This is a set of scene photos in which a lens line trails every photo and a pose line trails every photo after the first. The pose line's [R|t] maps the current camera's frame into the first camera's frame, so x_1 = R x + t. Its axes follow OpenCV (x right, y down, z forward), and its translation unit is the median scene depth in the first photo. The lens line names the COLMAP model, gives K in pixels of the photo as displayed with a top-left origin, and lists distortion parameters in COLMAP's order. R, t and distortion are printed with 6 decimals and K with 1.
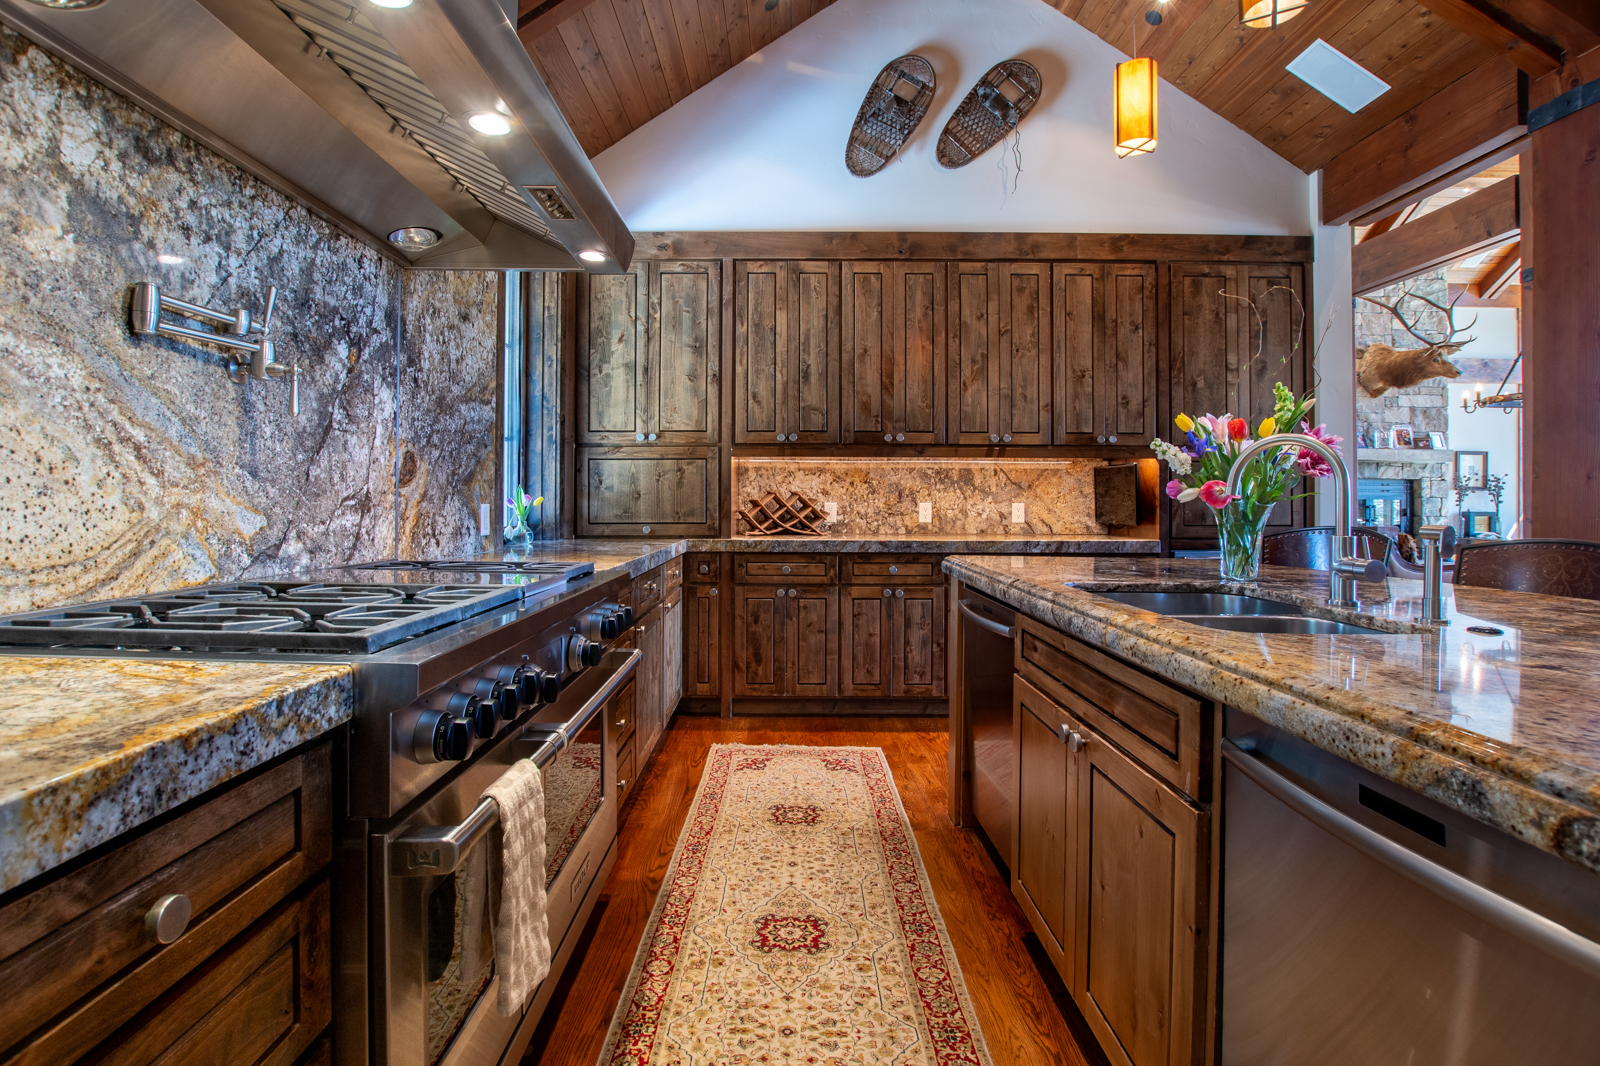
lens RADIAL K [[750.9, 0, 795.3], [0, 750.9, 486.4], [0, 0, 1]] dist [-0.003489, 0.000014]
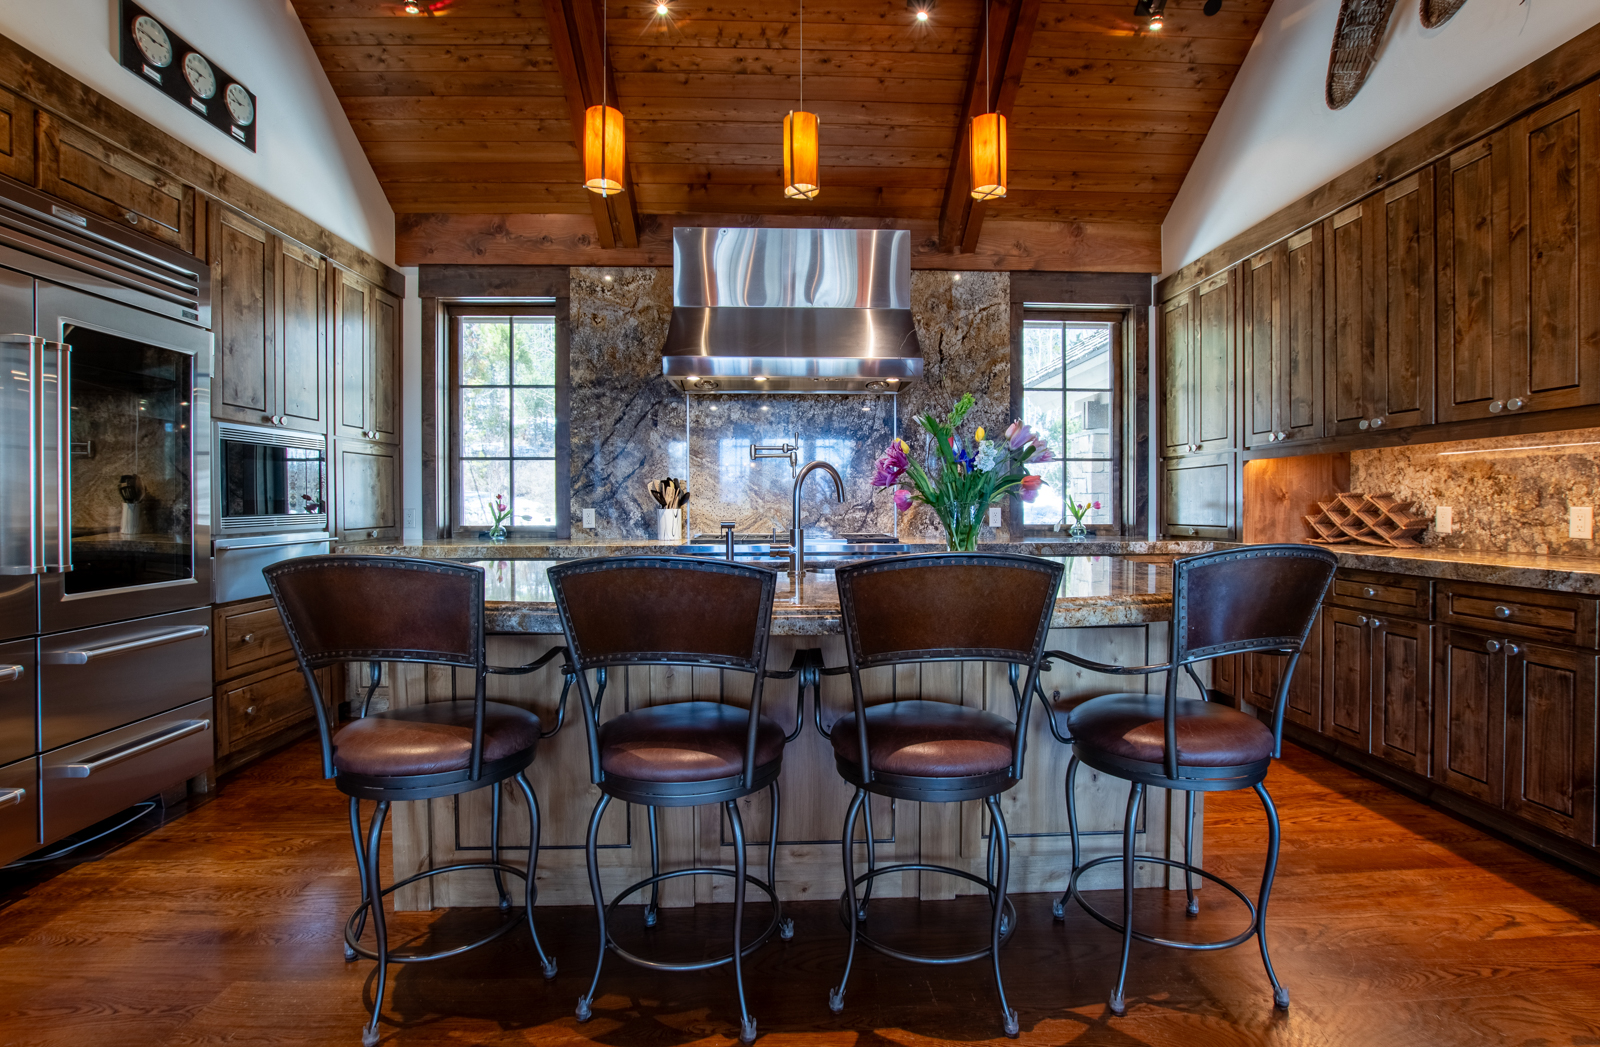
lens RADIAL K [[736.1, 0, 797.8], [0, 736.1, 501.4], [0, 0, 1]] dist [-0.002733, -0.000090]
pose [[0.022187, -0.008387, -0.999719, 0.873902], [0.022176, 0.999723, -0.007895, 0.008897], [0.999508, -0.021995, 0.022367, 0.384132]]
